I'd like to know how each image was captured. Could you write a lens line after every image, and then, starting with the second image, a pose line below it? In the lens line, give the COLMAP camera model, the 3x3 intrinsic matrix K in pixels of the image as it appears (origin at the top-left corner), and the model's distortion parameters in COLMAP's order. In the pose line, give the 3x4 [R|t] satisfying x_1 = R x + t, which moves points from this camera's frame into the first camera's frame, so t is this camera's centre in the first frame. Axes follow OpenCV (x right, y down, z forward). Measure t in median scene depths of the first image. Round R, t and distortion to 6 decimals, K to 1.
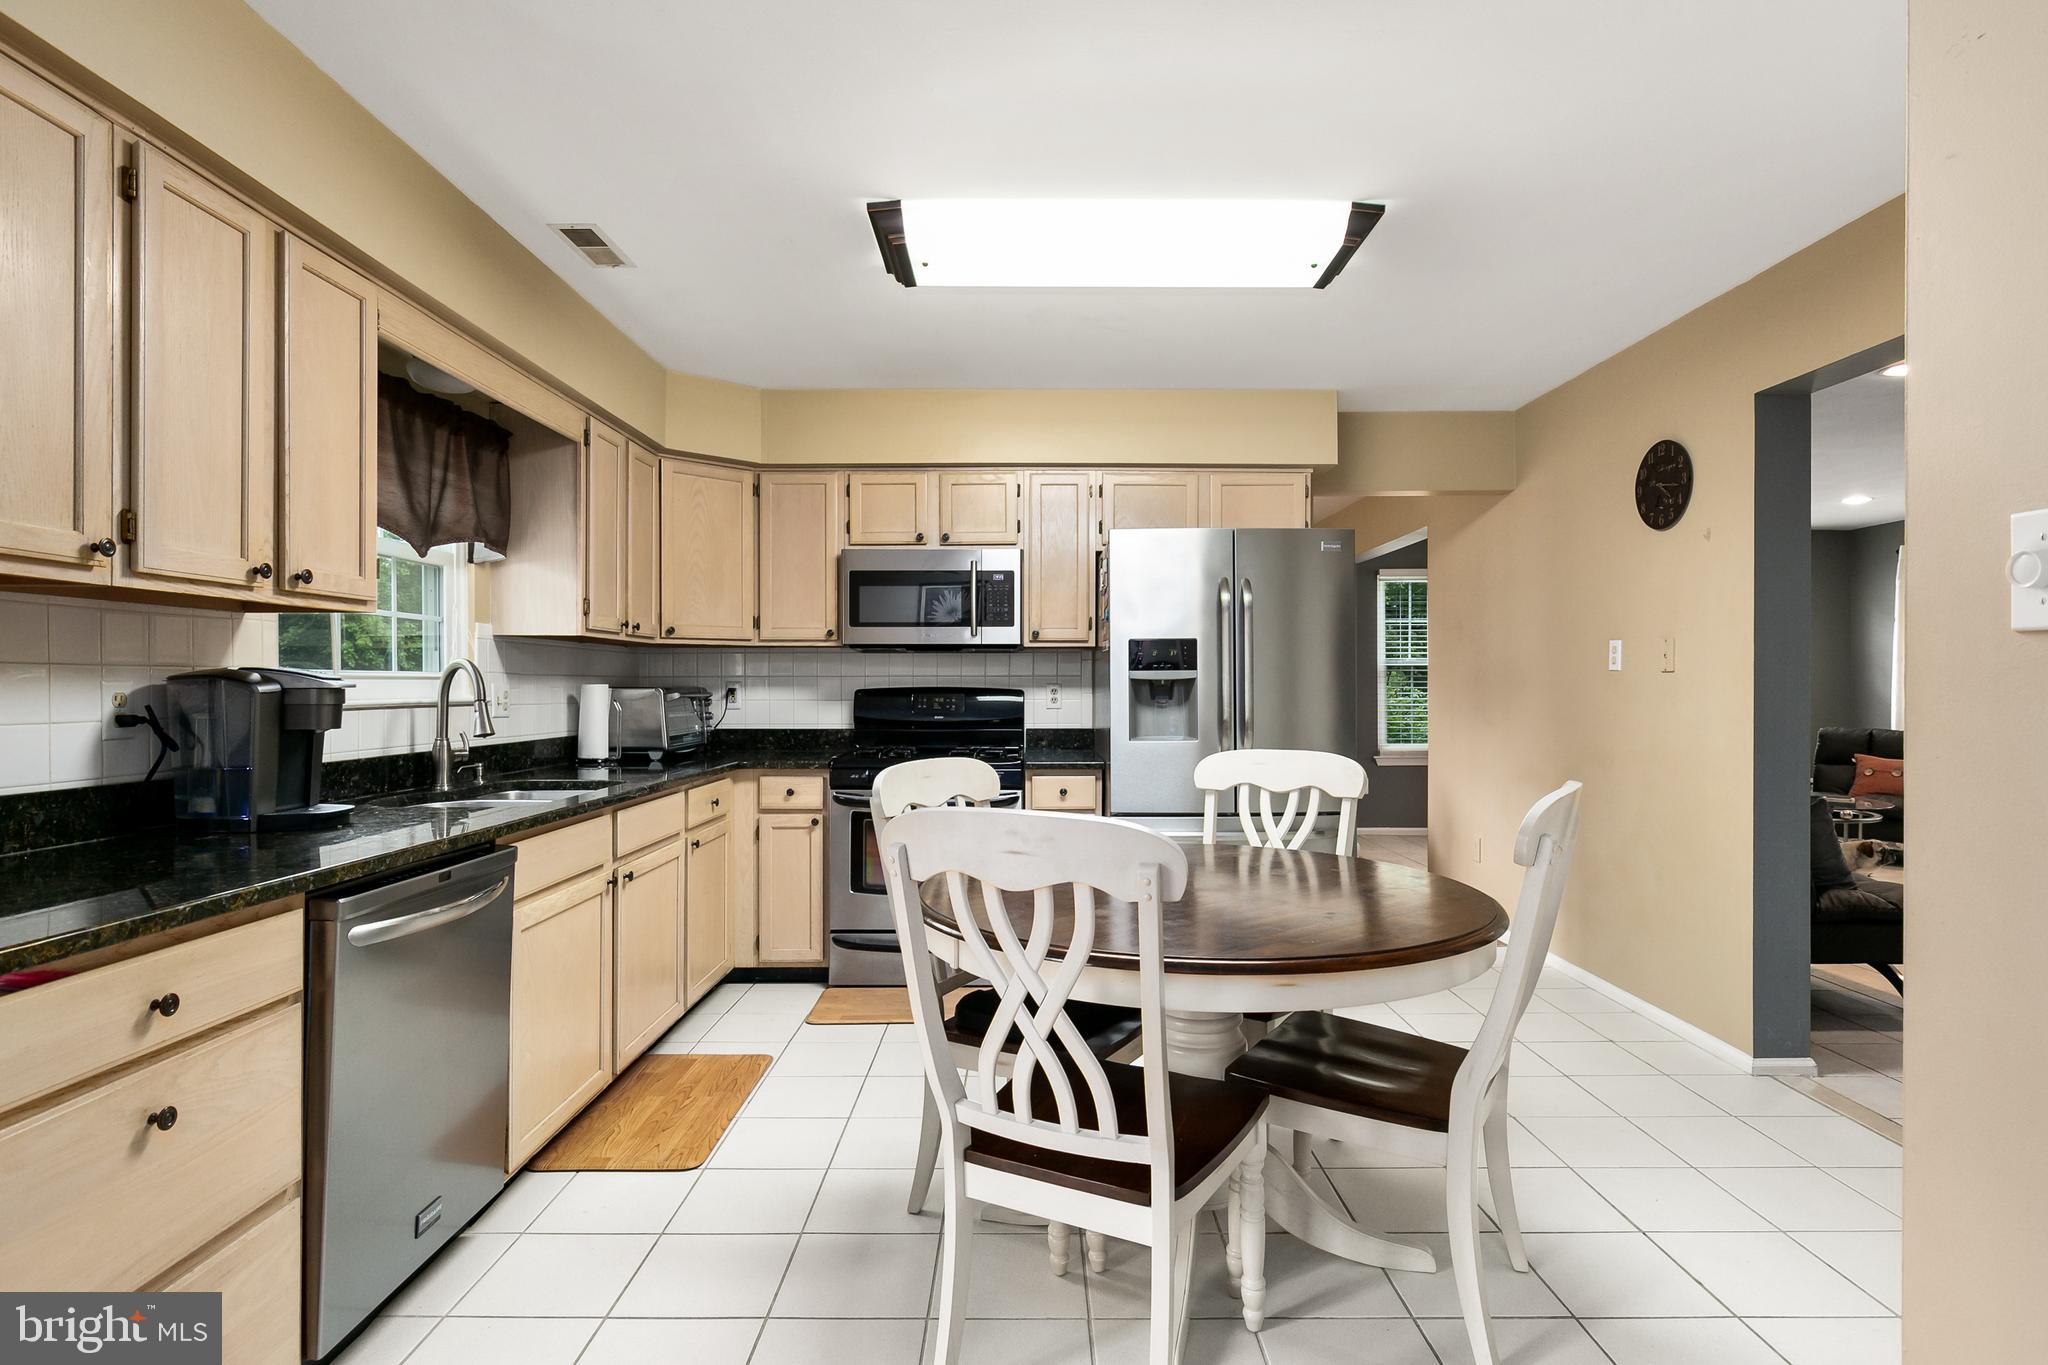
lens RADIAL K [[1093.7, 0, 1029.8], [0, 1093.7, 683.1], [0, 0, 1]] dist [-0.006824, -0.000755]
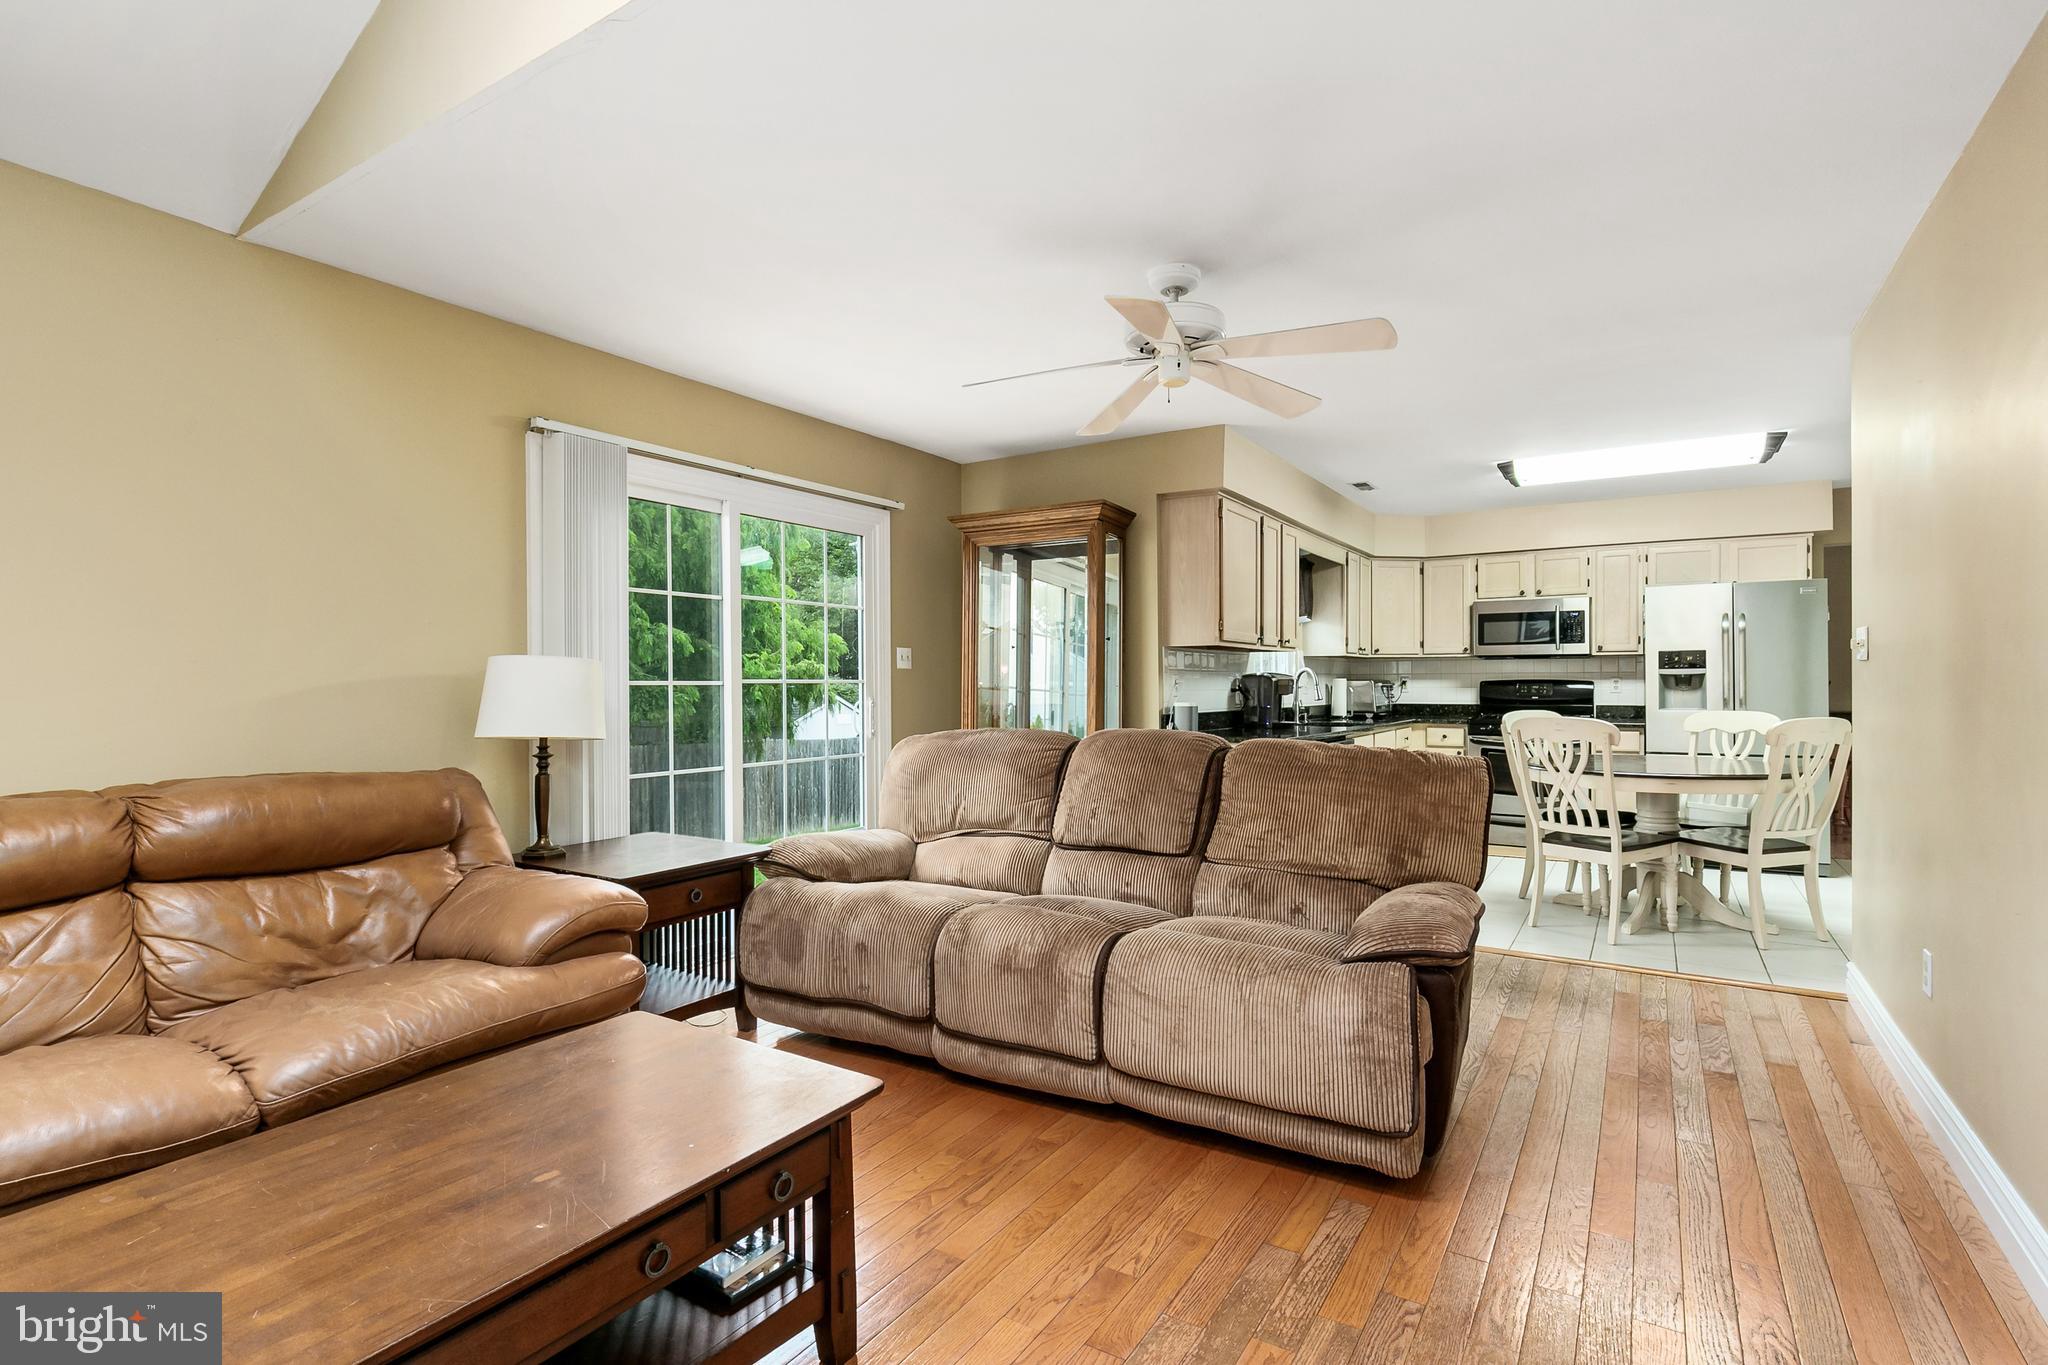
lens RADIAL K [[971.3, 0, 1029.0], [0, 971.3, 685.8], [0, 0, 1]] dist [-0.004080, -0.000596]
pose [[0.843084, -0.000831, -0.537781, 0.071111], [0.003830, 0.999983, 0.004459, 0.003921], [0.537768, -0.005819, 0.843073, -0.760843]]
